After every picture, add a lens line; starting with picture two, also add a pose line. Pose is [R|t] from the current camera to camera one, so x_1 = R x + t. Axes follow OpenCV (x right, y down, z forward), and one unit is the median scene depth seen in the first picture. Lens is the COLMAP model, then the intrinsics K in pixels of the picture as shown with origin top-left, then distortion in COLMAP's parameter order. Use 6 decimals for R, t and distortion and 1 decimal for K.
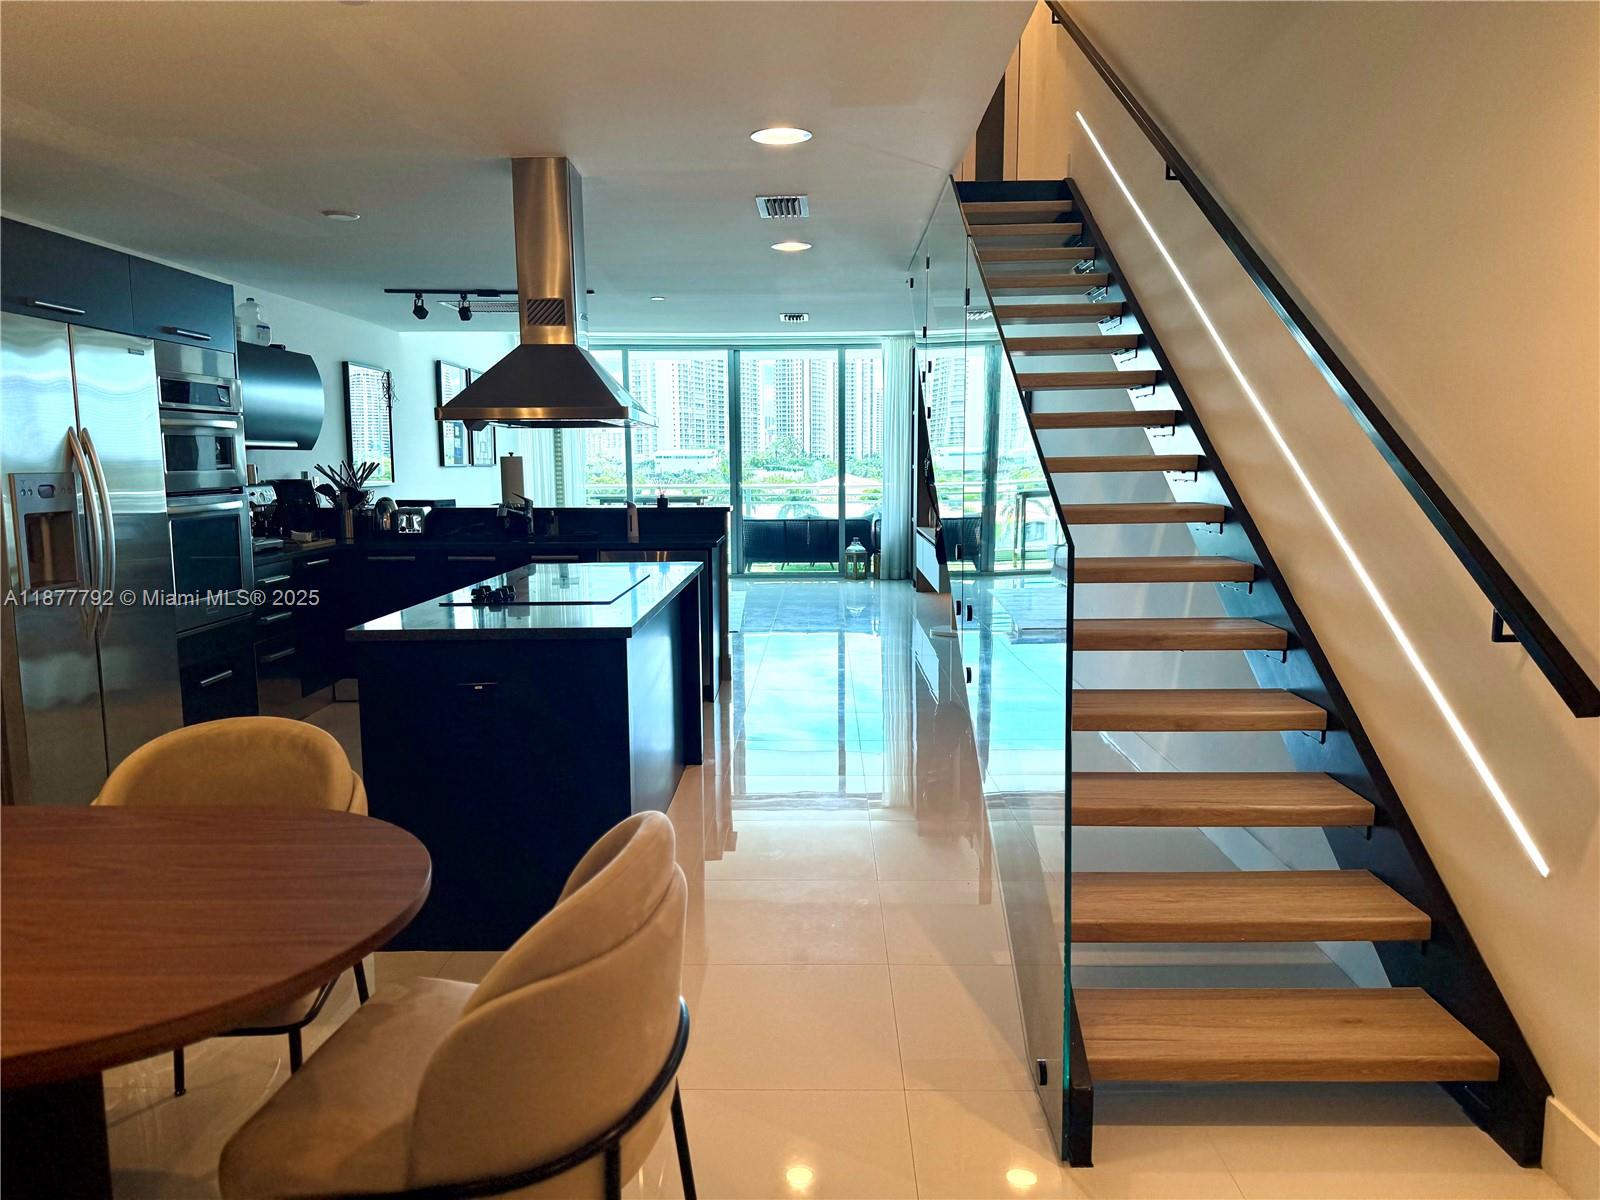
lens RADIAL K [[1113.0, 0, 806.4], [0, 1113.0, 610.0], [0, 0, 1]] dist [0.061870, -0.078978]
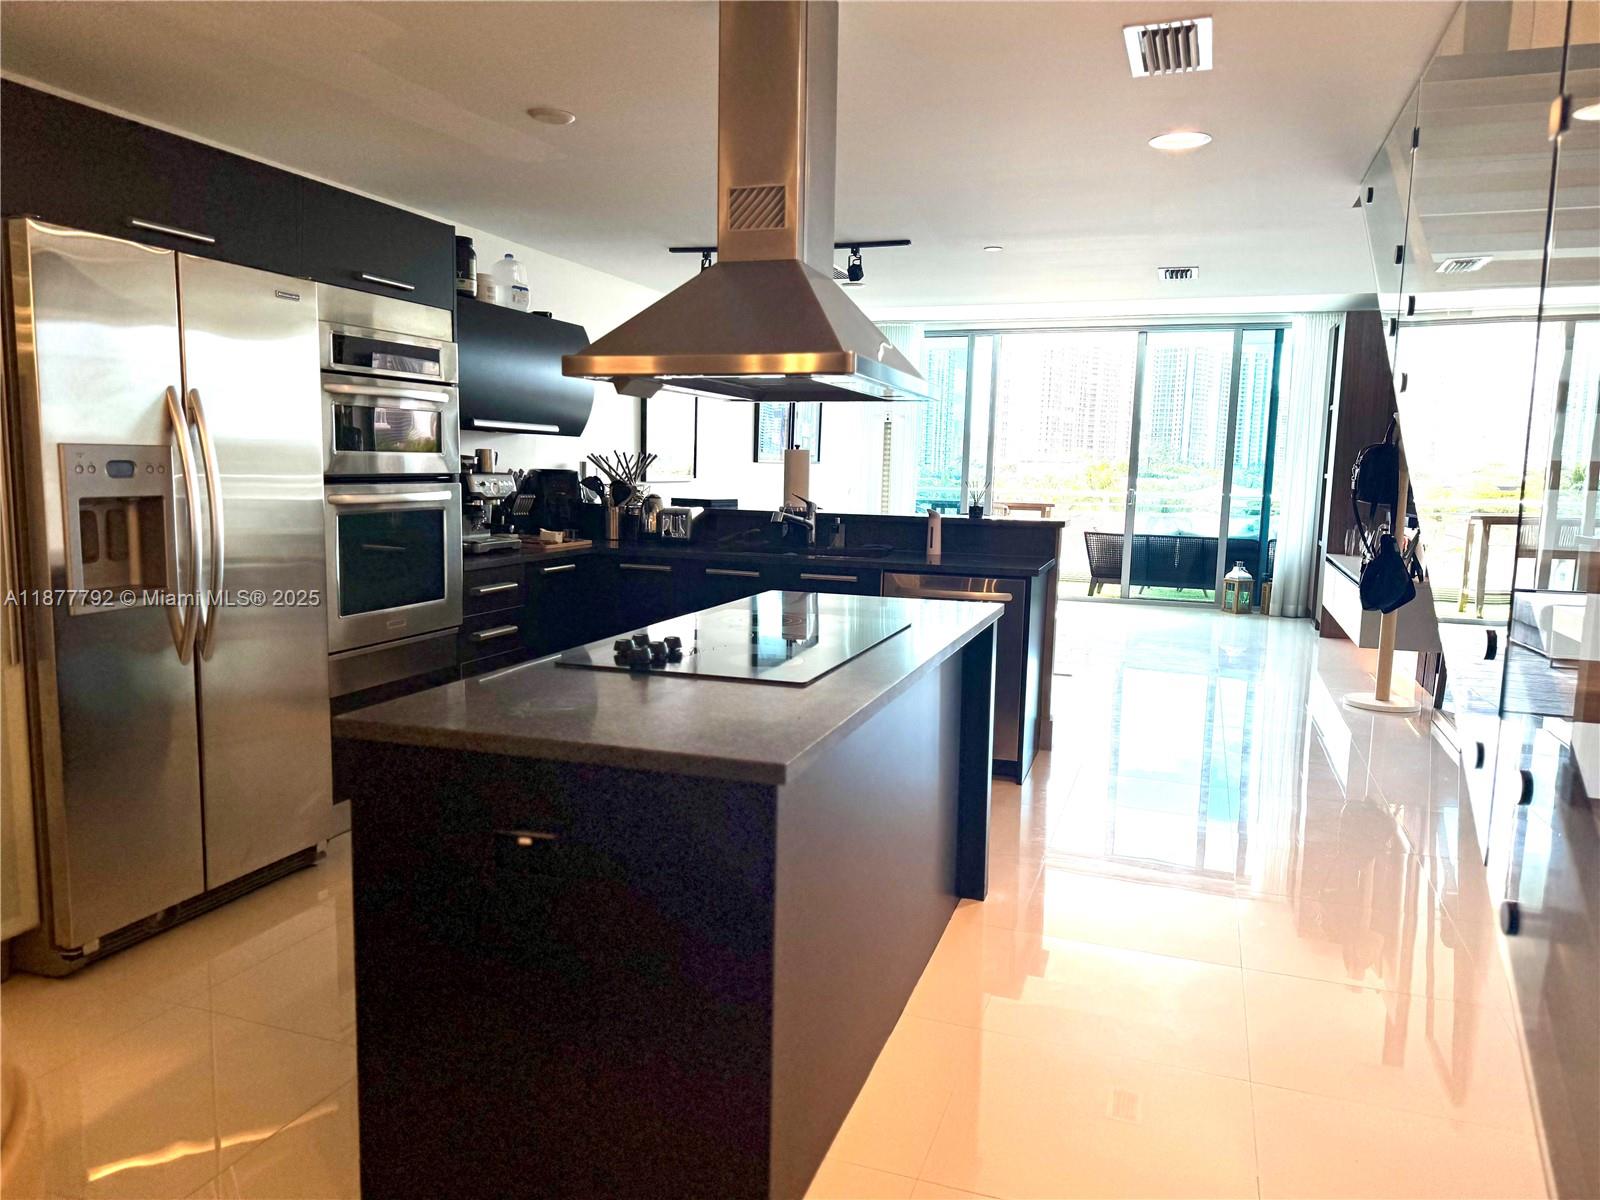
lens RADIAL K [[1113.0, 0, 807.6], [0, 1113.0, 606.6], [0, 0, 1]] dist [0.061870, -0.078978]
pose [[0.948140, 0.068599, -0.310362, 0.003041], [-0.070544, 0.997496, 0.004969, -0.031056], [0.309926, 0.017183, 0.950605, 0.265896]]
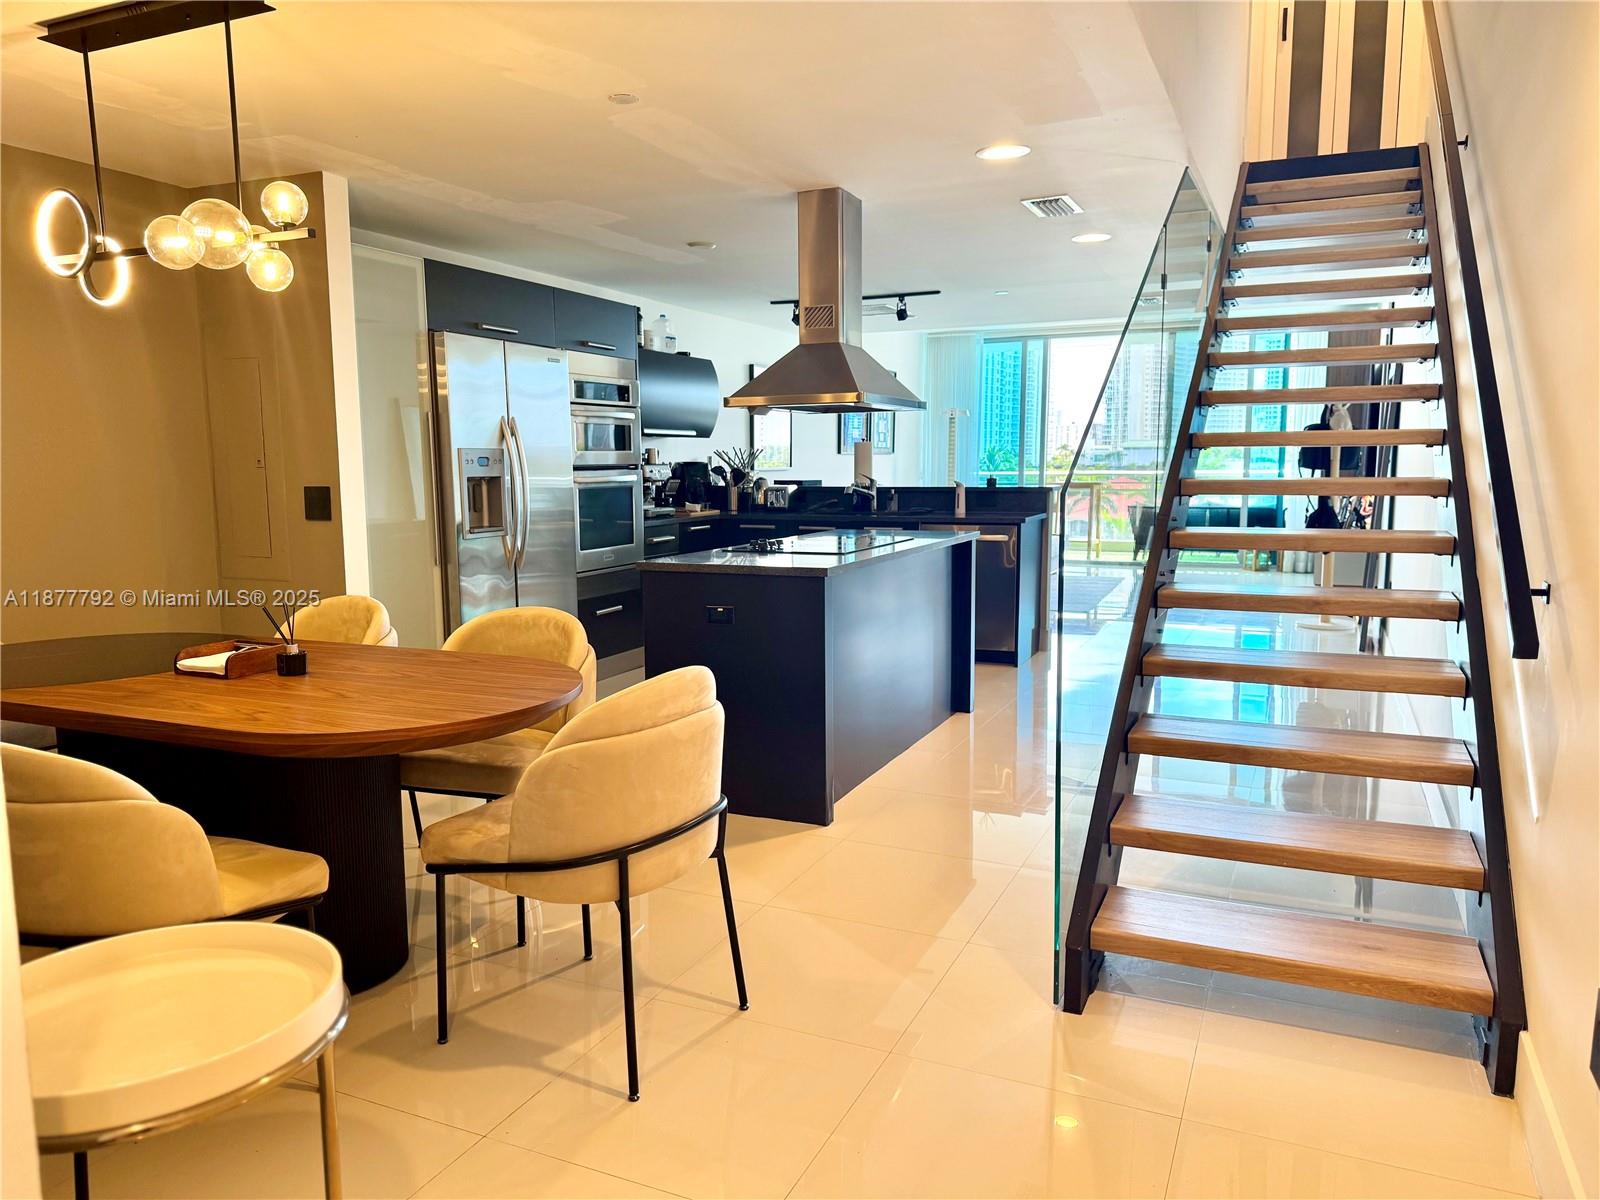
lens RADIAL K [[1113.0, 0, 808.2], [0, 1113.0, 617.1], [0, 0, 1]] dist [0.061870, -0.078978]
pose [[0.918315, 0.056780, -0.391758, 0.161563], [-0.052471, 0.998387, 0.021704, 0.022999], [0.392358, 0.000625, 0.919812, -0.080909]]
